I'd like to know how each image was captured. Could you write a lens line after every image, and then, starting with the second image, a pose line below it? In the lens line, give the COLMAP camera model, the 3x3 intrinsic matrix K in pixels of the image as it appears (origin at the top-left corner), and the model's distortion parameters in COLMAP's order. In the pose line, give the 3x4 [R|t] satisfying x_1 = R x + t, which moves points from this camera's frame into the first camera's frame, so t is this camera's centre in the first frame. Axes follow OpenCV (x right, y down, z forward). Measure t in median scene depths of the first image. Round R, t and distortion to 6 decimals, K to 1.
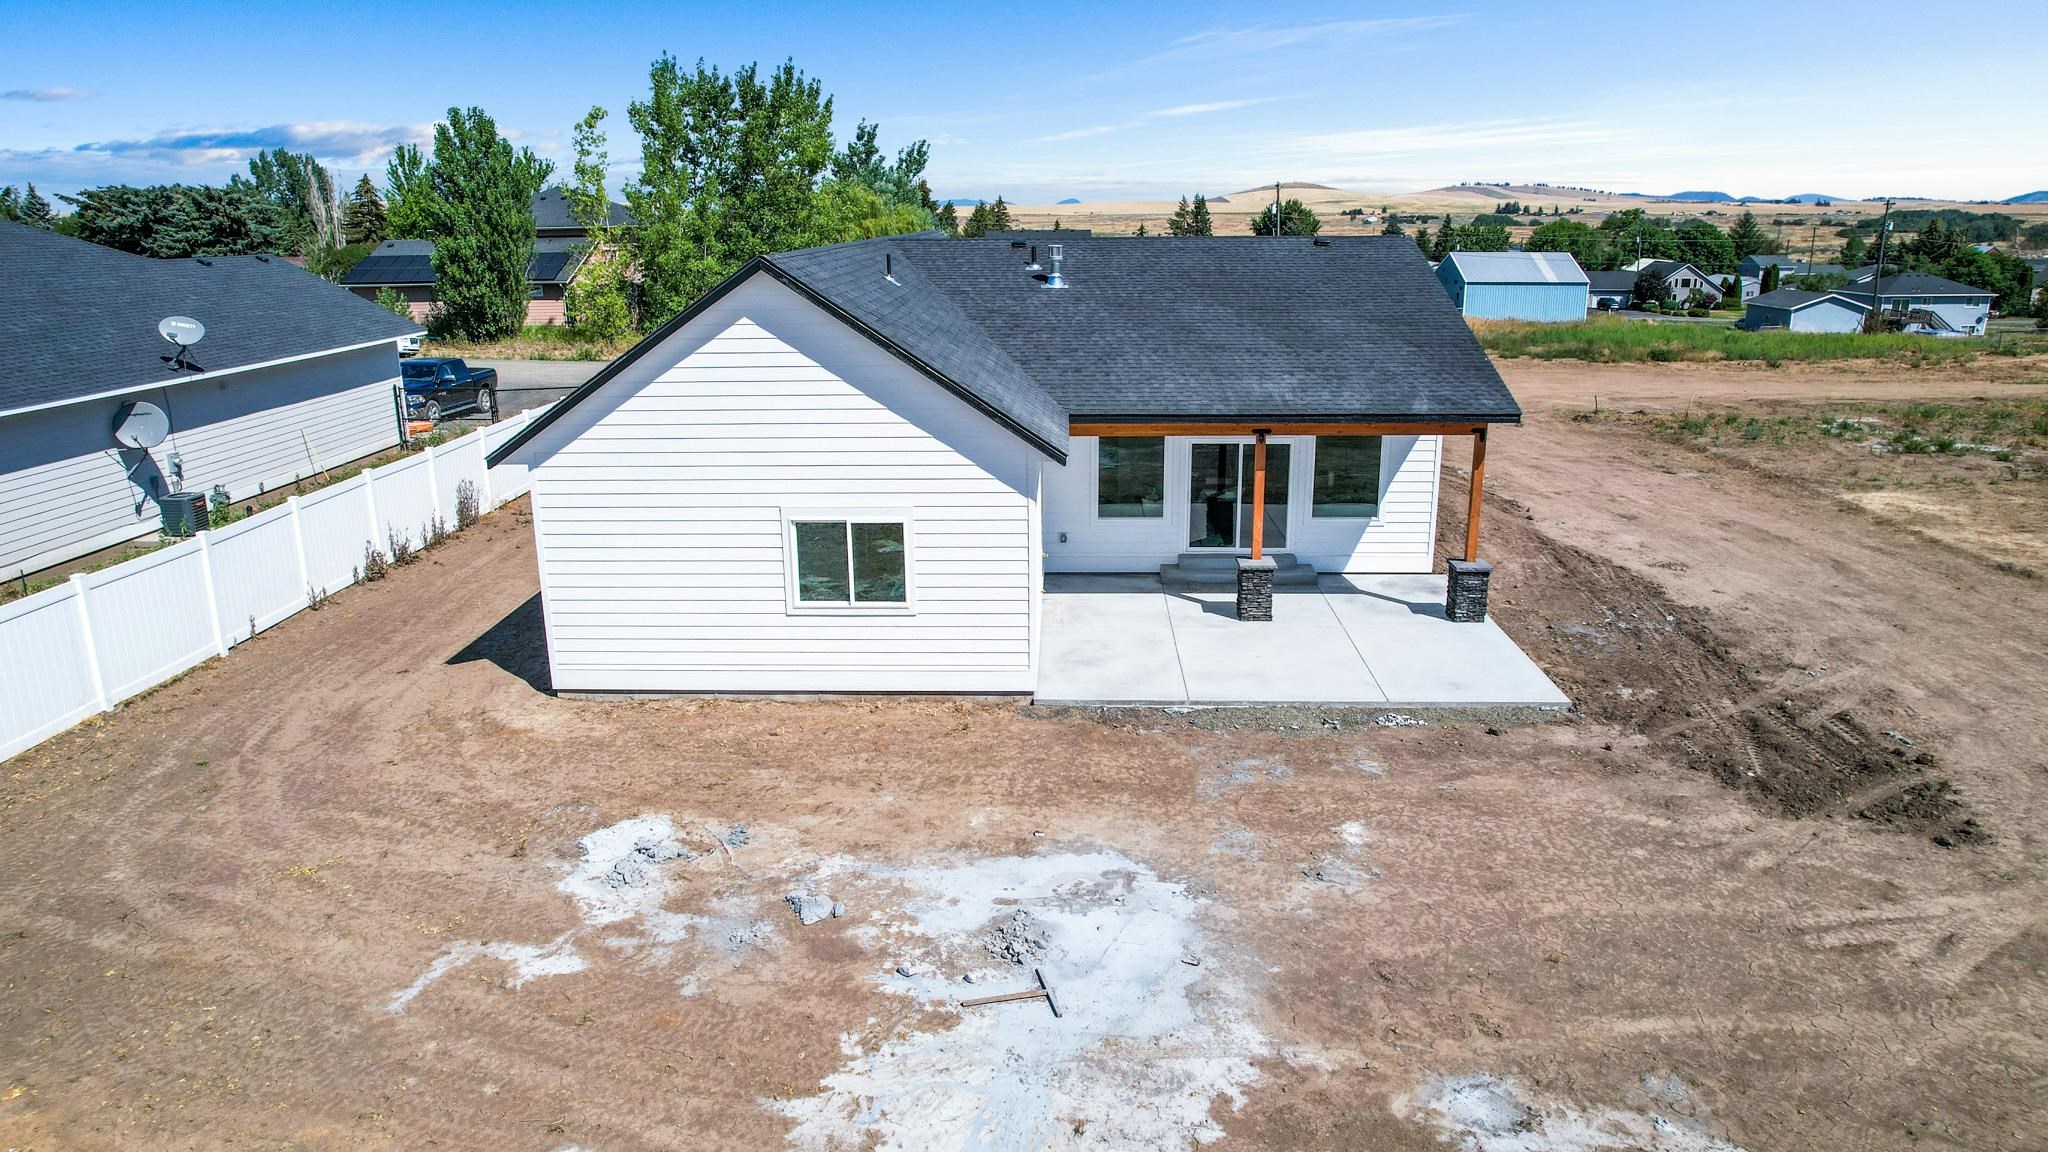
lens RADIAL K [[1312.6, 0, 1024.0], [0, 1312.6, 576.0], [0, 0, 1]] dist [-0.070378, 0.064605]
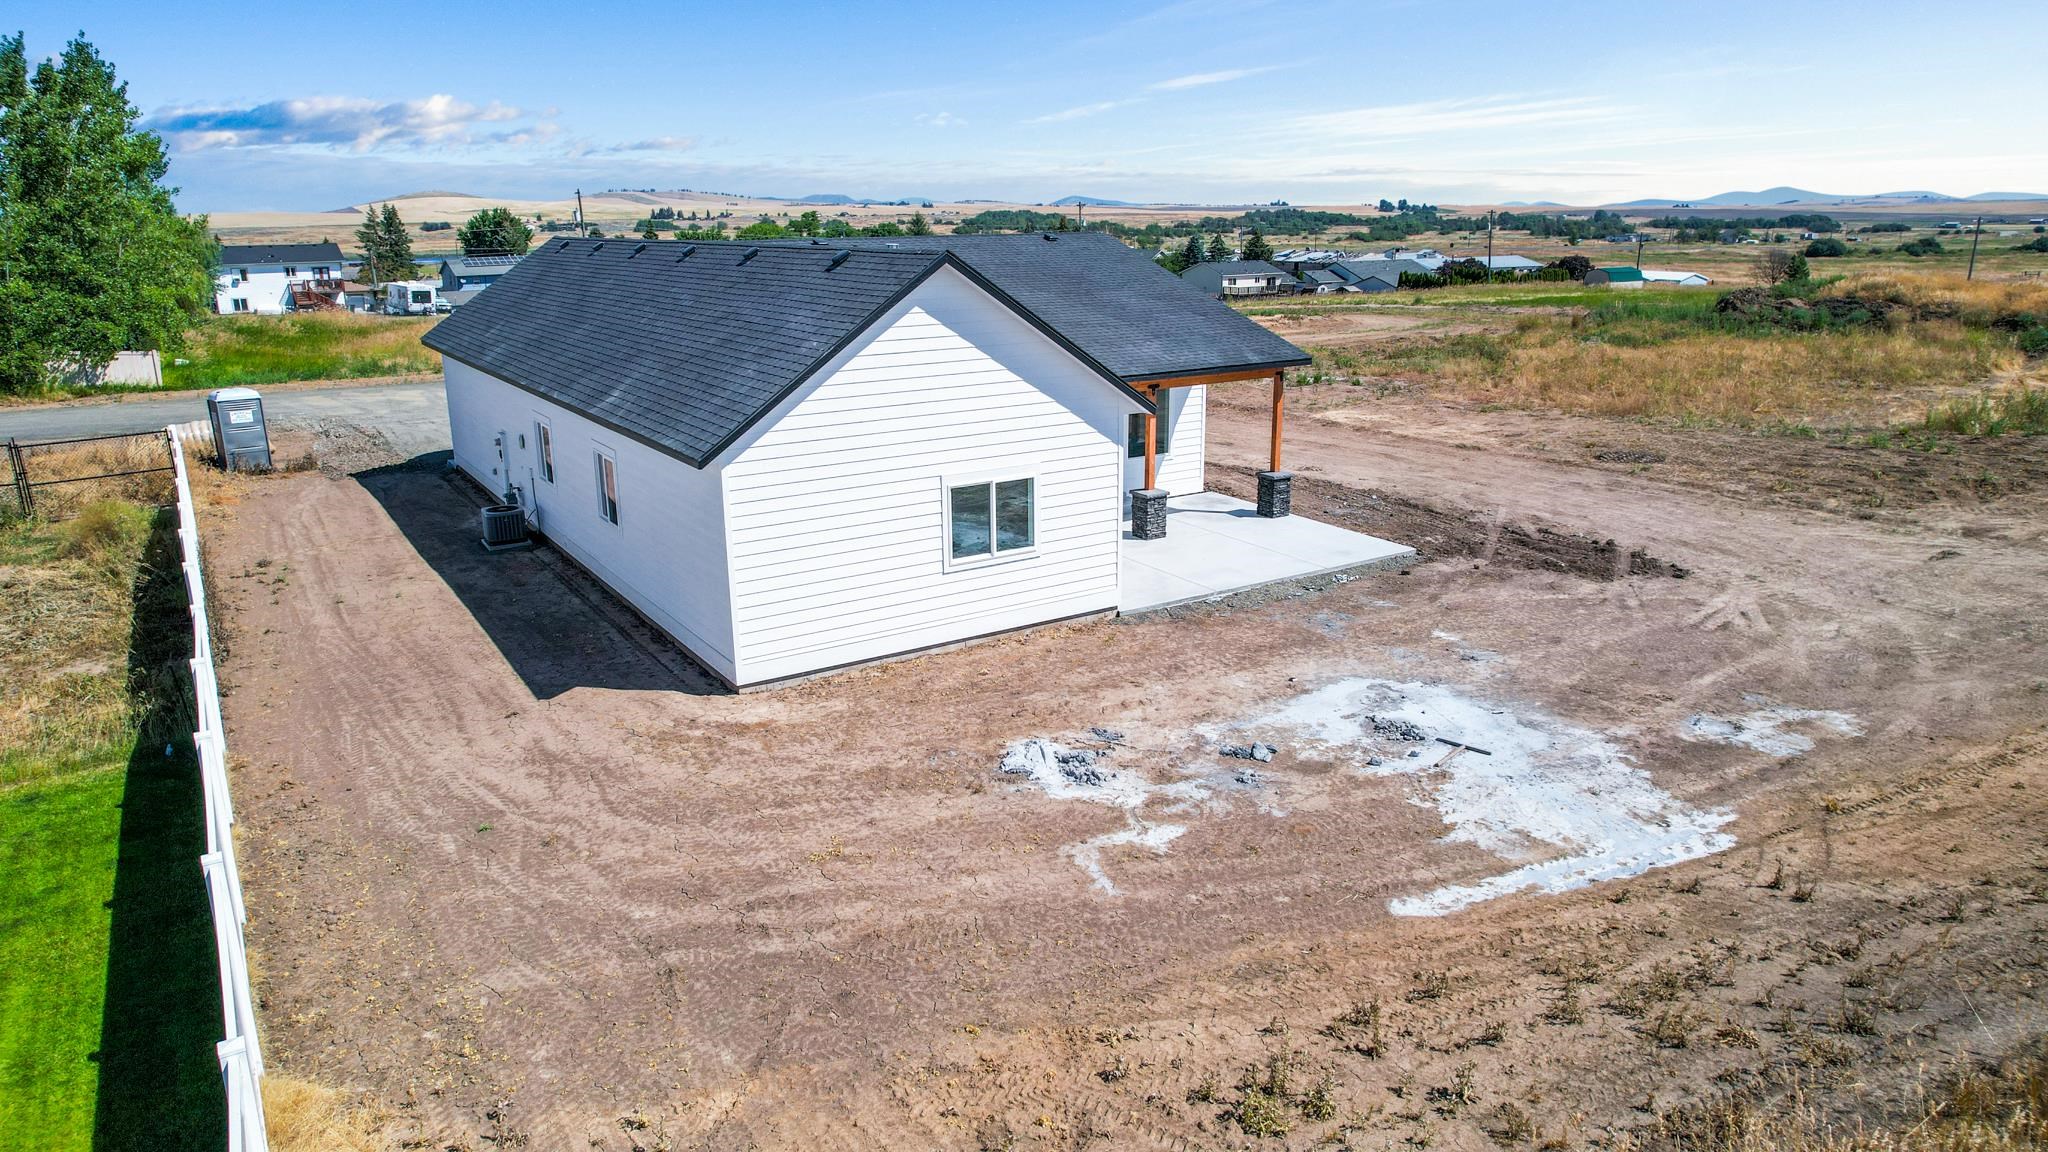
lens RADIAL K [[1292.2, 0, 1023.5], [0, 1292.2, 628.1], [0, 0, 1]] dist [-0.058782, 0.038500]
pose [[0.816541, -0.177794, 0.549226, -0.861817], [0.157445, 0.983912, 0.084434, -0.007905], [-0.555402, 0.017529, 0.831397, 0.056430]]
